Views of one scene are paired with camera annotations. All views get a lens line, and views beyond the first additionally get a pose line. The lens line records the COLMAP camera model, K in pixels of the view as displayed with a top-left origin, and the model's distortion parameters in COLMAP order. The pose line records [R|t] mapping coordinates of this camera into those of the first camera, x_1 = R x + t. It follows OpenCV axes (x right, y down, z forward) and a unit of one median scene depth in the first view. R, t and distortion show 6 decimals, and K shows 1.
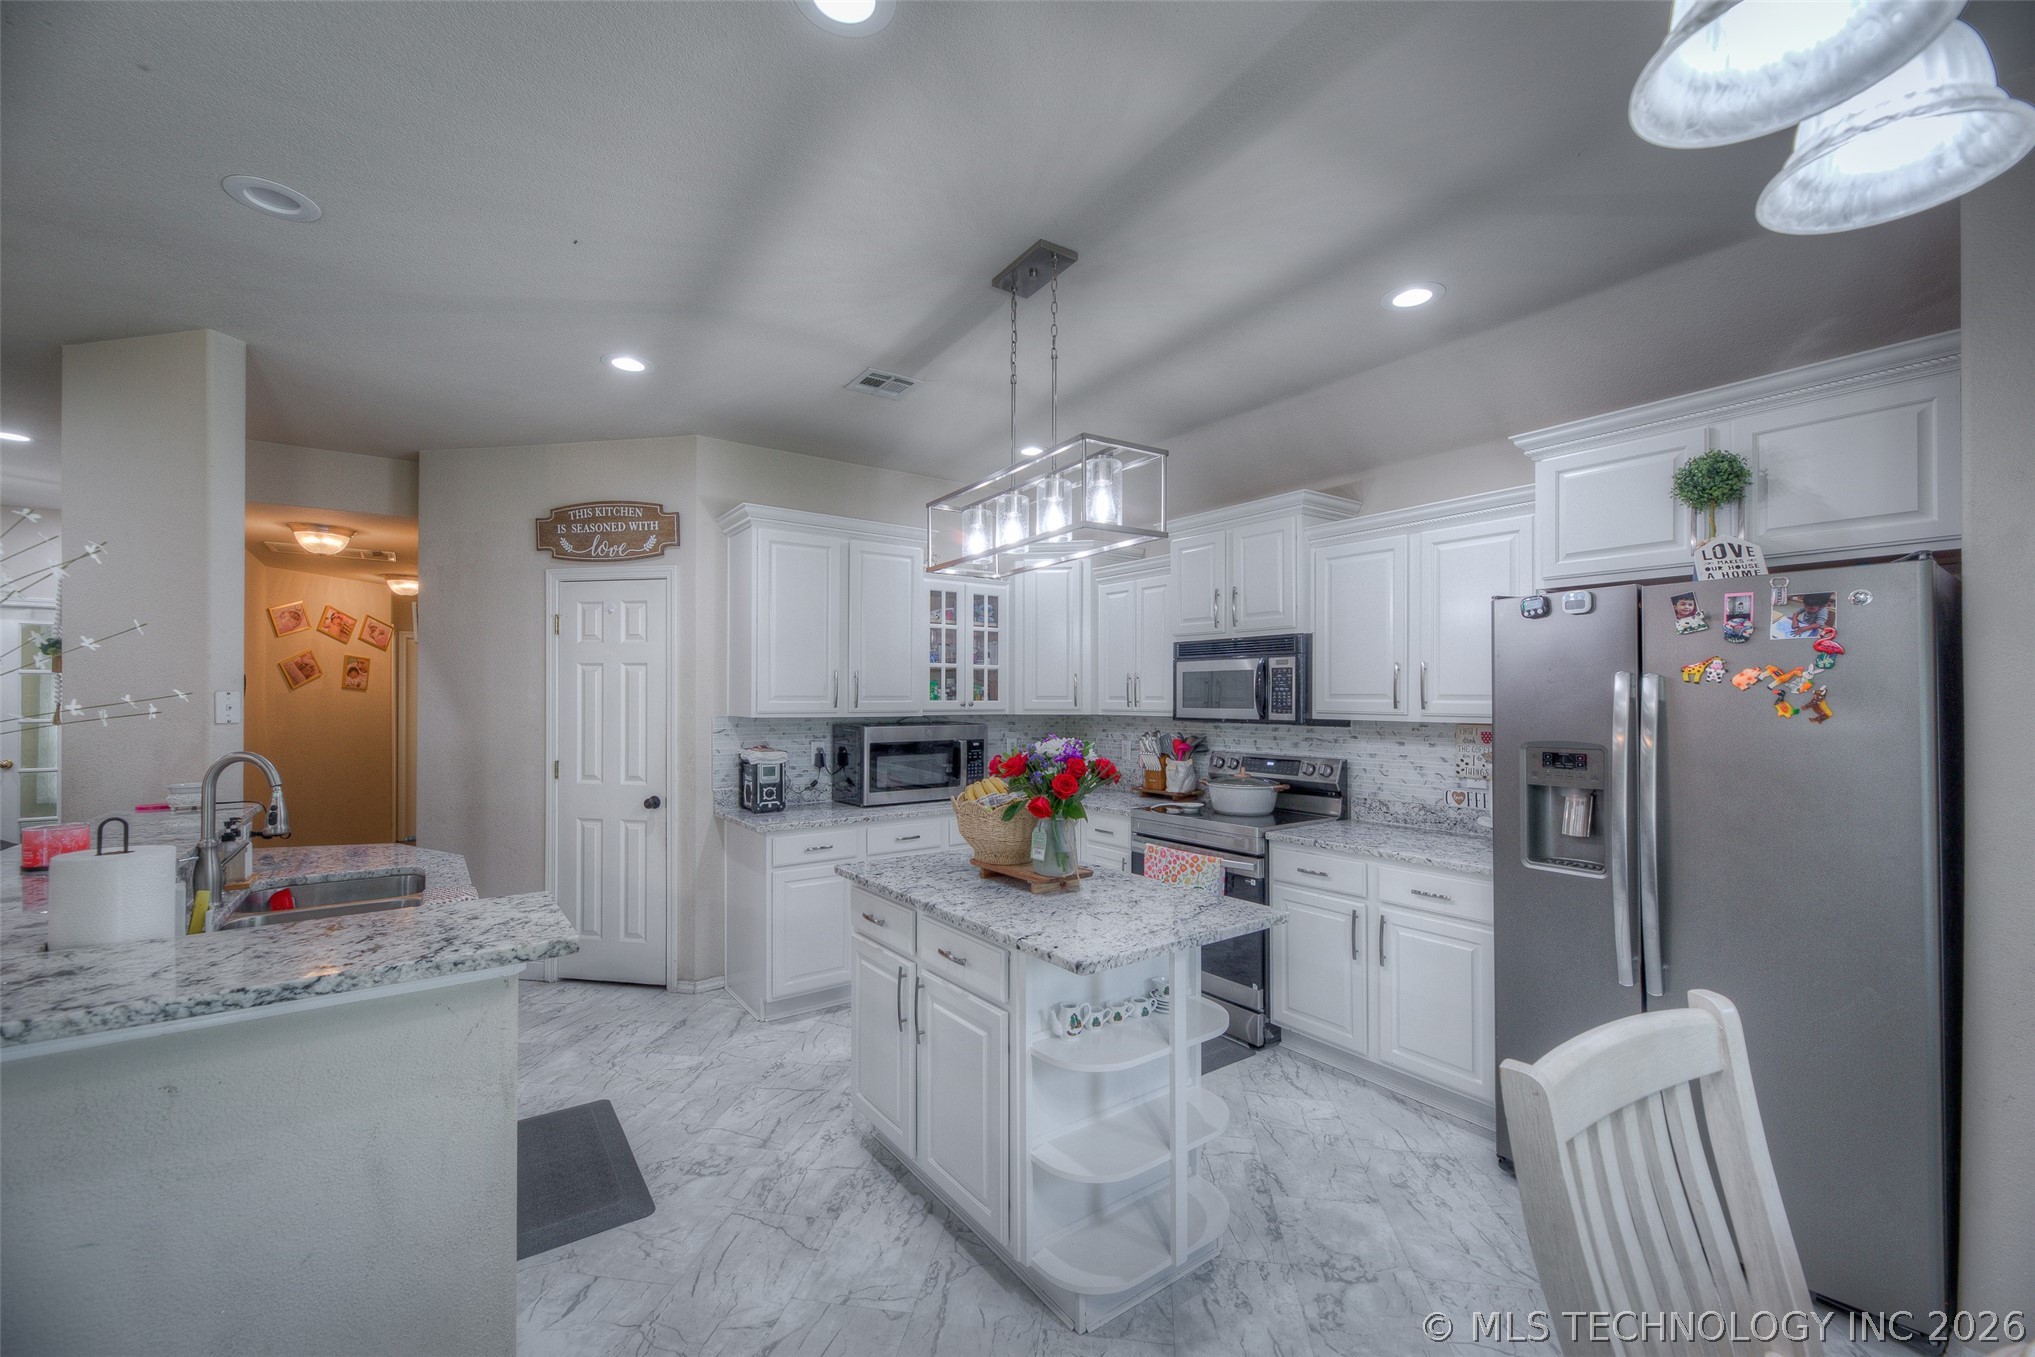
lens RADIAL K [[814.2, 0, 1011.4], [0, 814.2, 694.4], [0, 0, 1]] dist [0.001948, 0.000982]
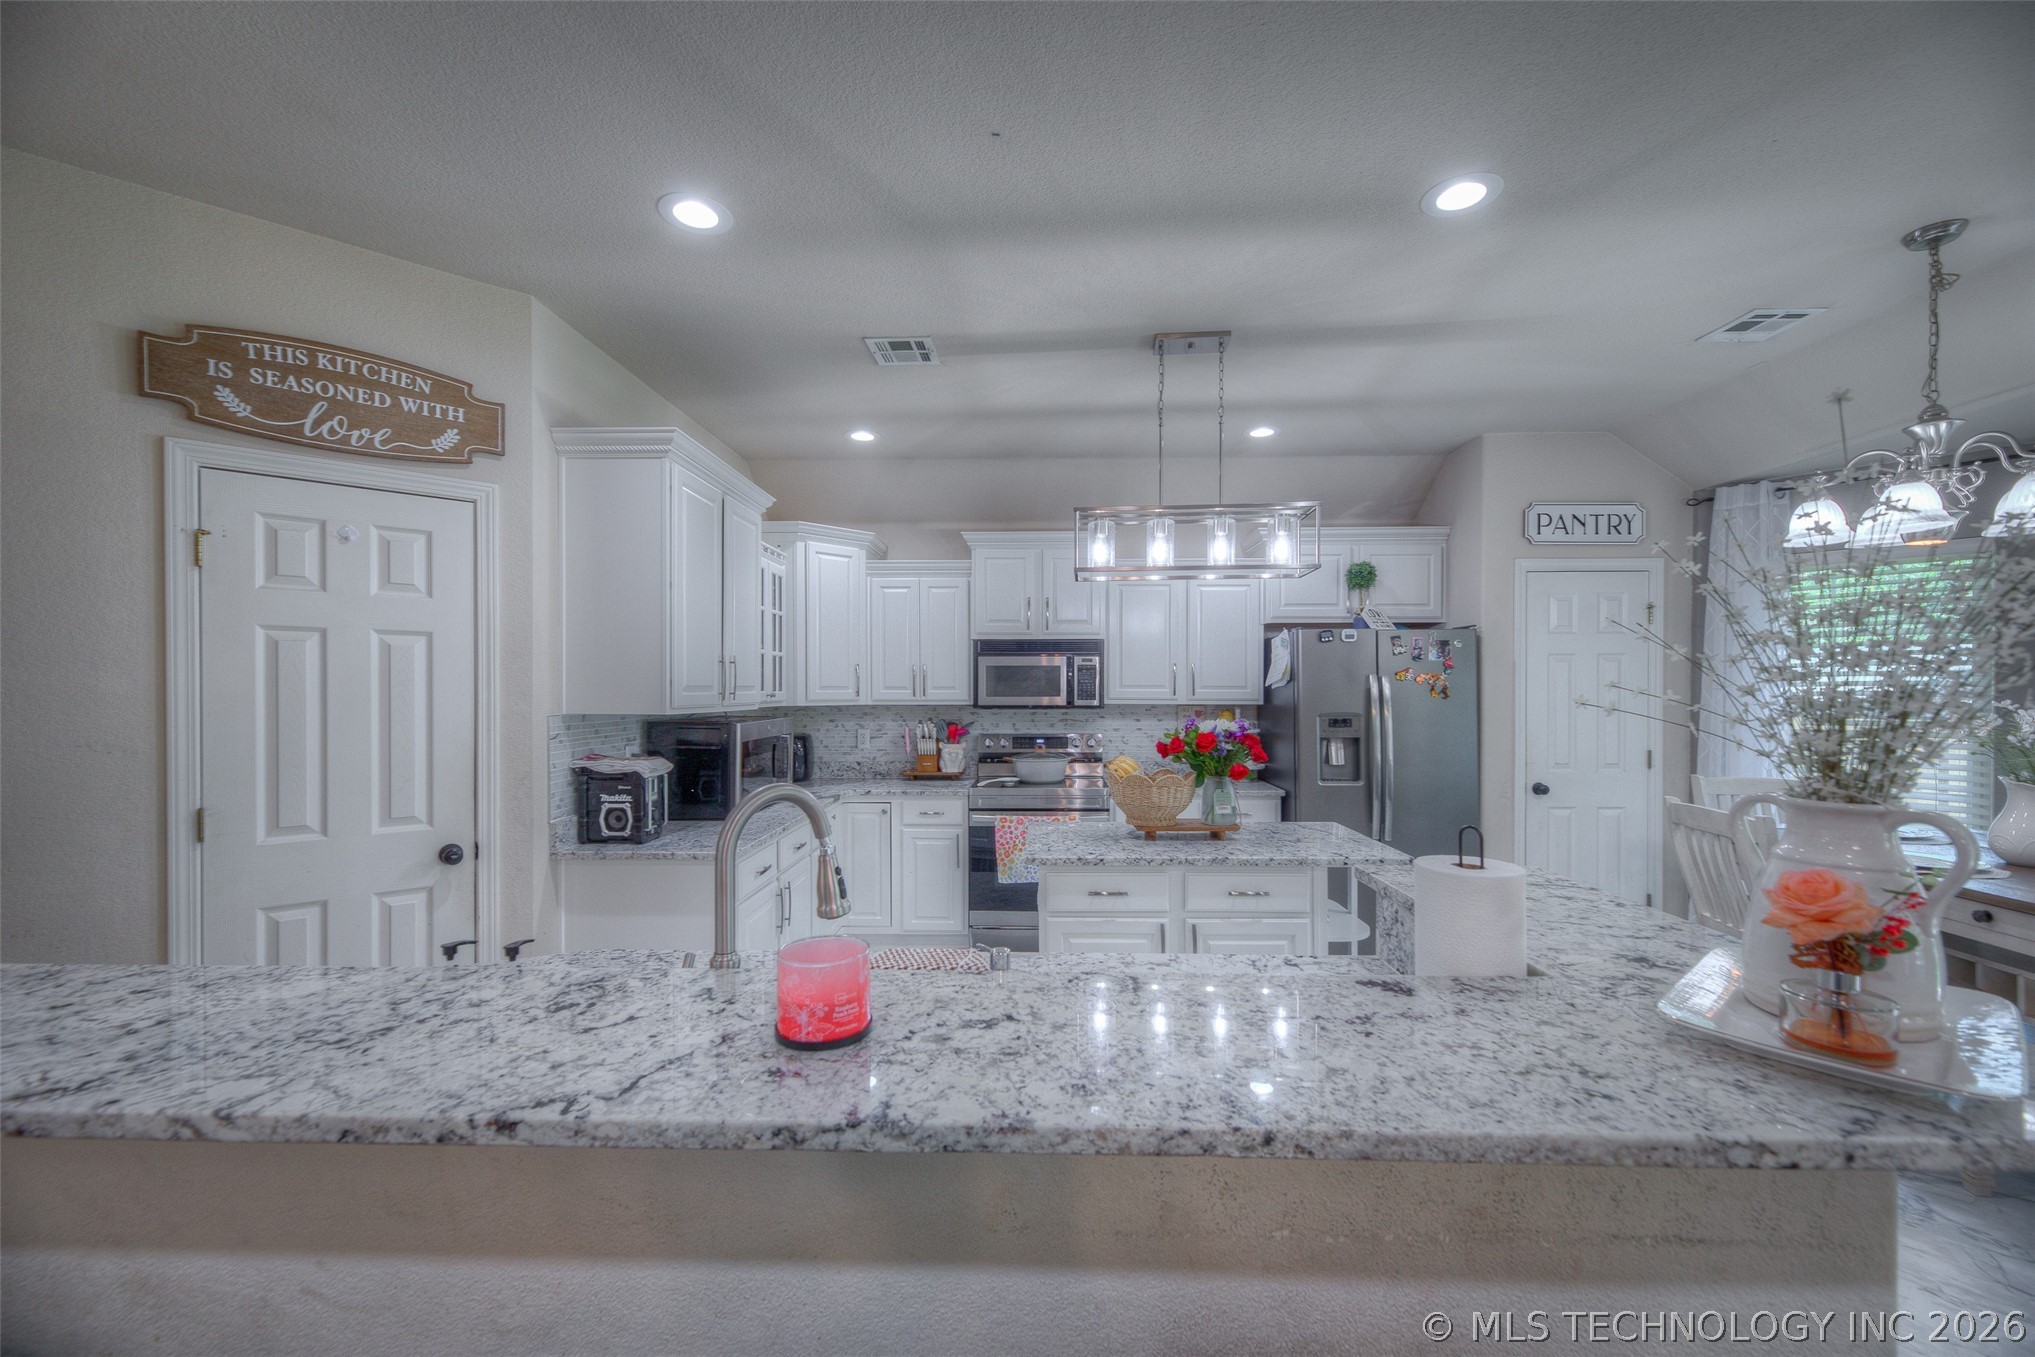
lens RADIAL K [[814.2, 0, 1016.3], [0, 814.2, 699.8], [0, 0, 1]] dist [0.001948, 0.000982]
pose [[0.610661, -0.011911, 0.791802, -0.763793], [-0.003341, 0.999839, 0.017617, 0.000715], [-0.791885, -0.013403, 0.610523, 0.304787]]
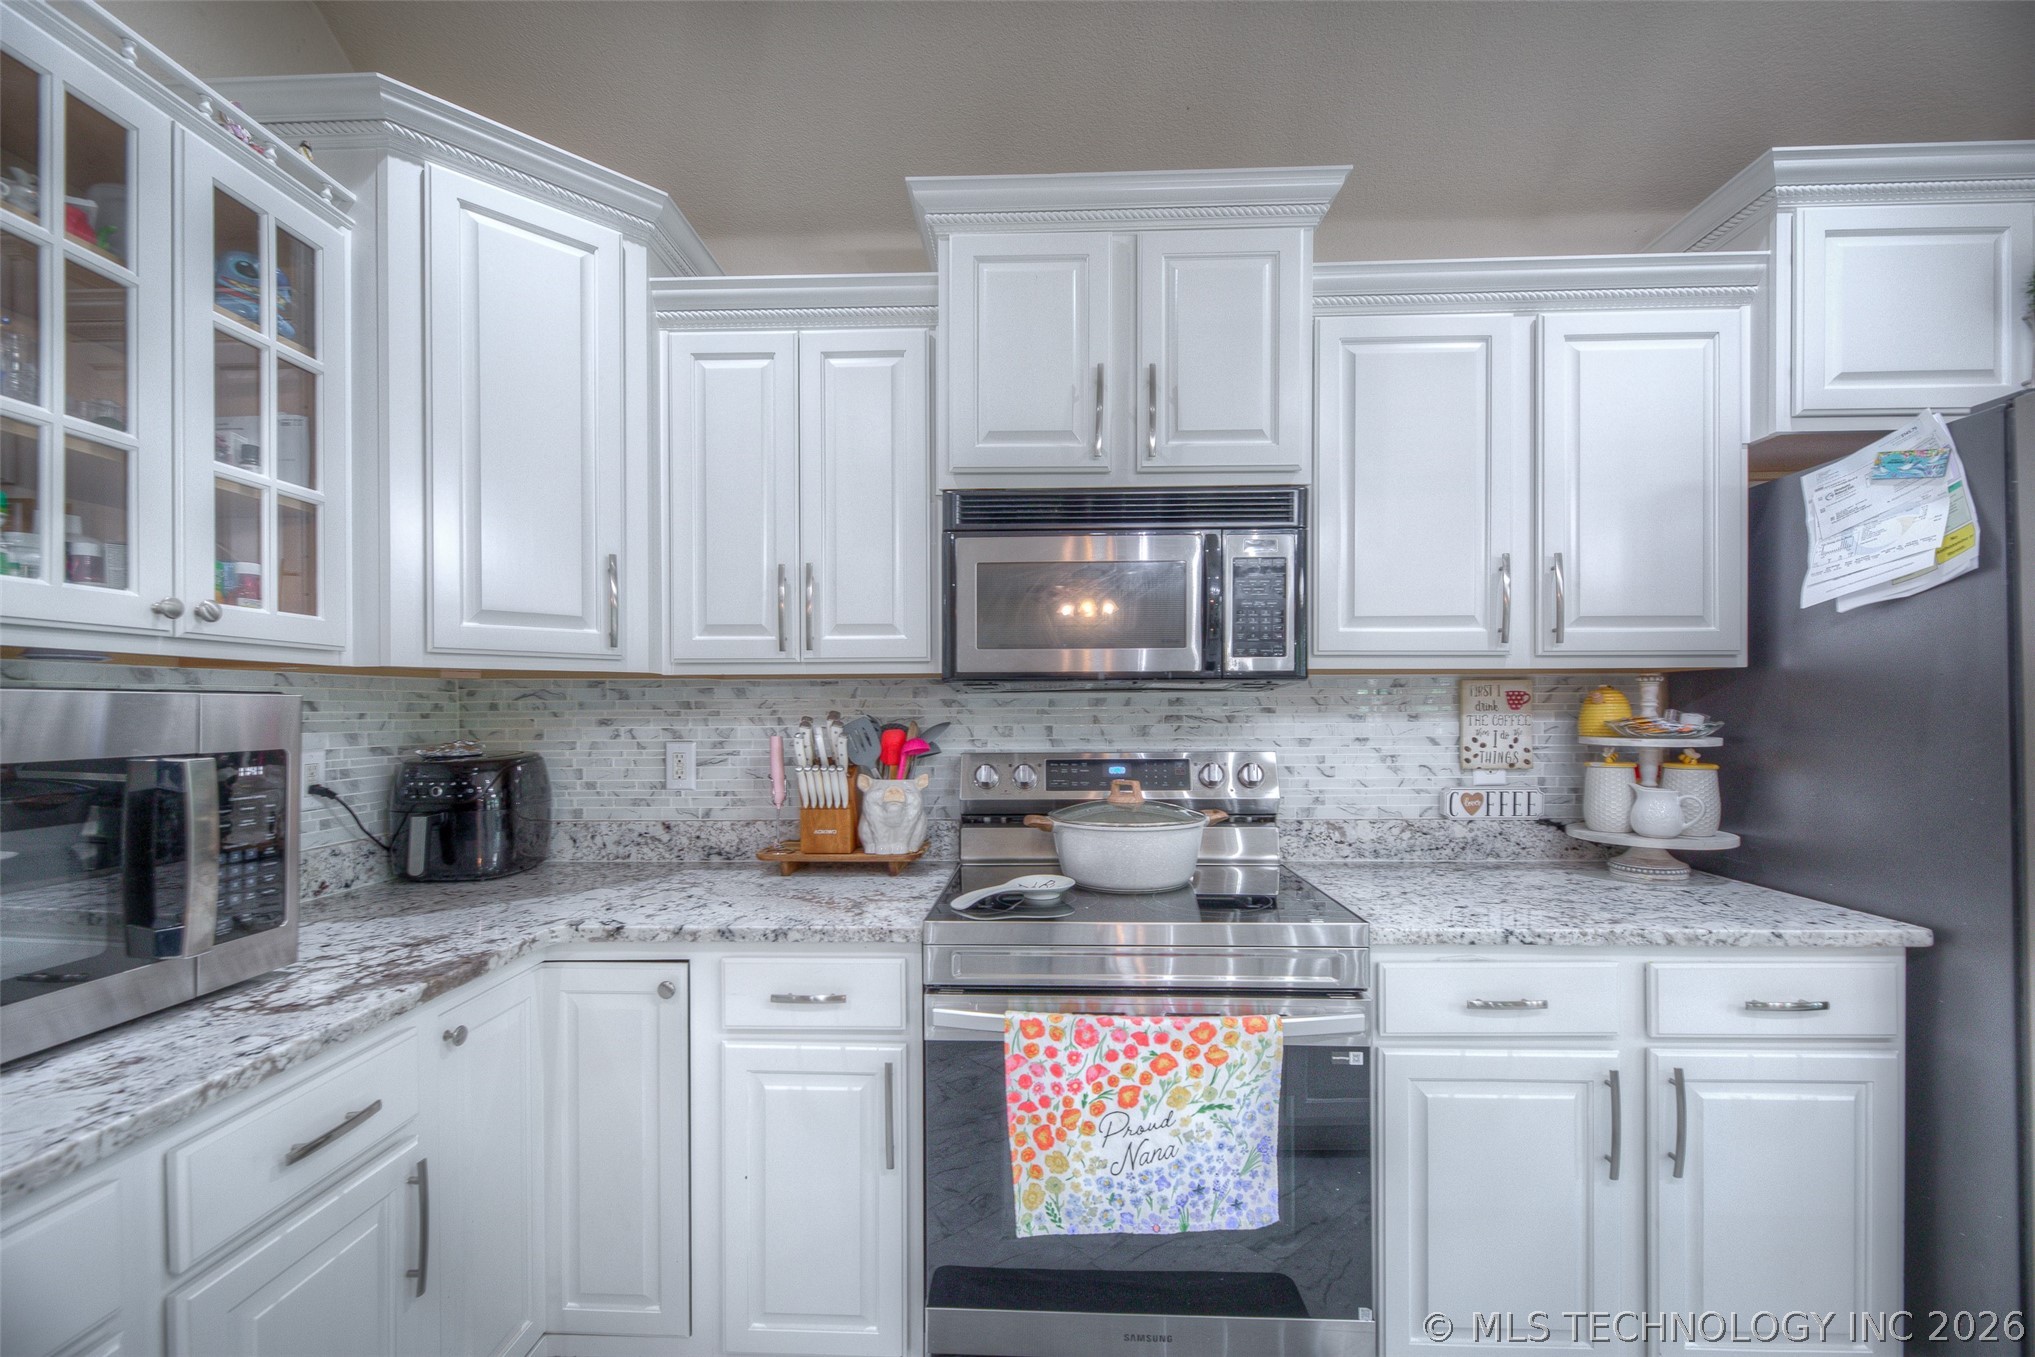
lens RADIAL K [[814.2, 0, 1009.9], [0, 814.2, 714.1], [0, 0, 1]] dist [0.001948, 0.000982]
pose [[0.618034, -0.006875, 0.786121, -0.119966], [0.000623, 0.999966, 0.008255, 0.052475], [-0.786151, -0.004612, 0.618017, 0.833767]]
